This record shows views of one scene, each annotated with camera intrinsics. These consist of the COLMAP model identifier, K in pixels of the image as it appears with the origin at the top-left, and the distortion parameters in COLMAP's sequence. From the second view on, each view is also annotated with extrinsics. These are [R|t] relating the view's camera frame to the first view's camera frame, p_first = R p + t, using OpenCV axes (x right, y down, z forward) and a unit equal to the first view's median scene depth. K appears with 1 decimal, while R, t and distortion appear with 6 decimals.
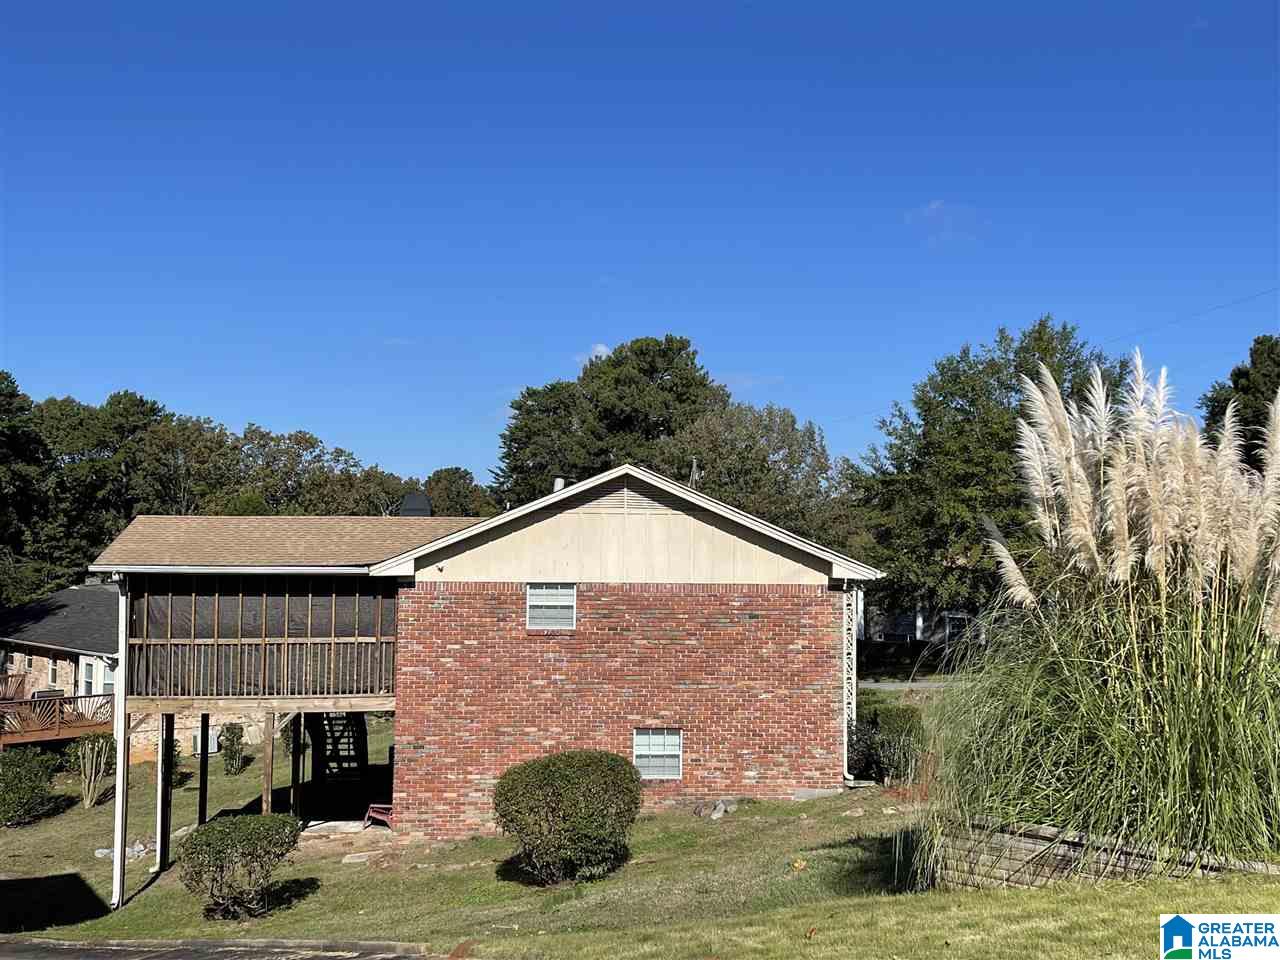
lens RADIAL K [[1353.6, 0, 640.5], [0, 1353.6, 482.8], [0, 0, 1]] dist [0.029840, 0.000000]
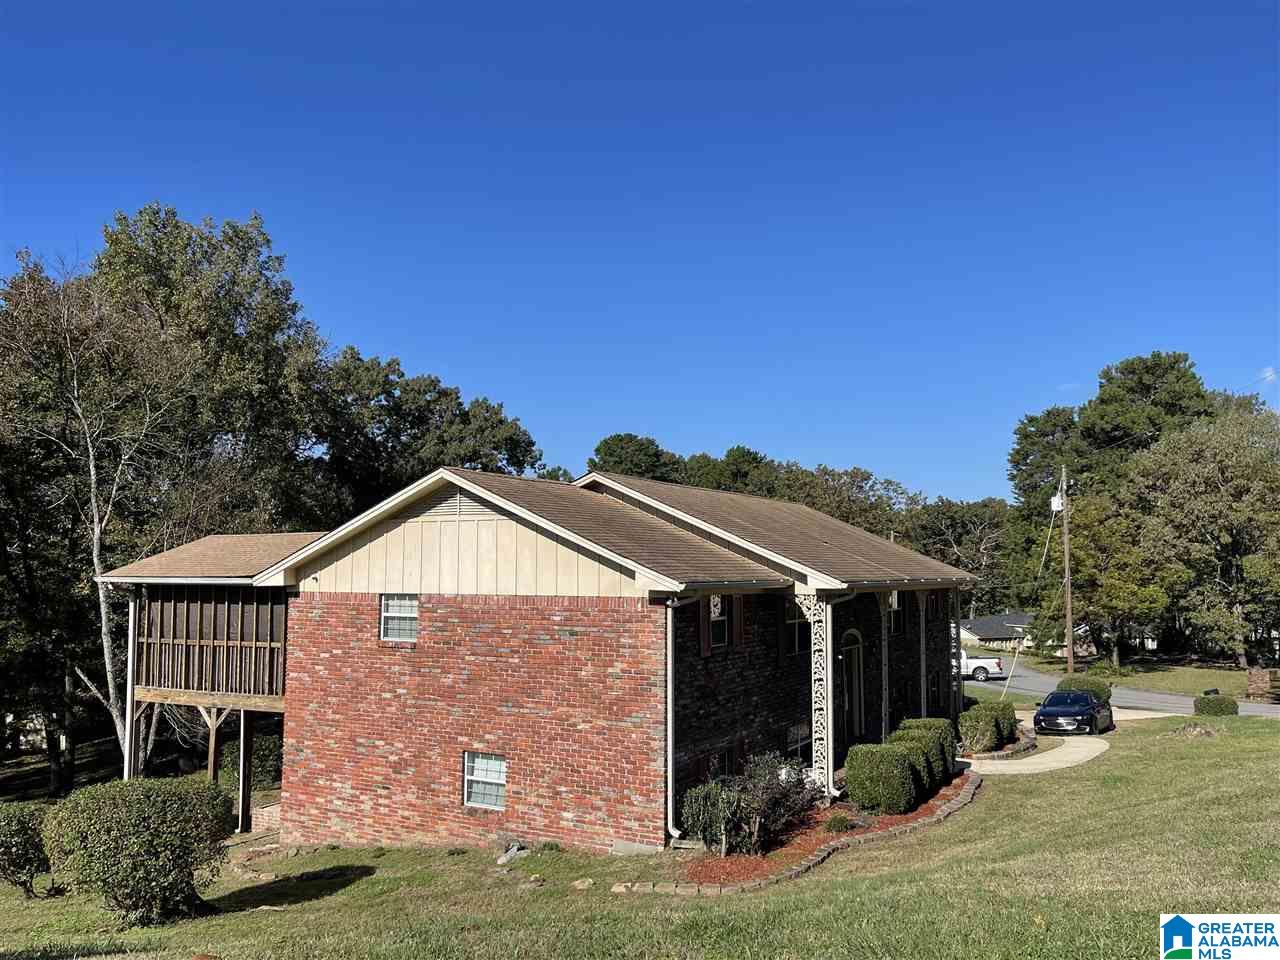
lens RADIAL K [[1032.9, 0, 639.8], [0, 1032.9, 476.5], [0, 0, 1]] dist [-0.015630, -0.001262]
pose [[0.829422, -0.058647, -0.555535, 0.498607], [0.039315, 0.998136, -0.046674, 0.030738], [0.557237, 0.016872, 0.830182, 0.473476]]
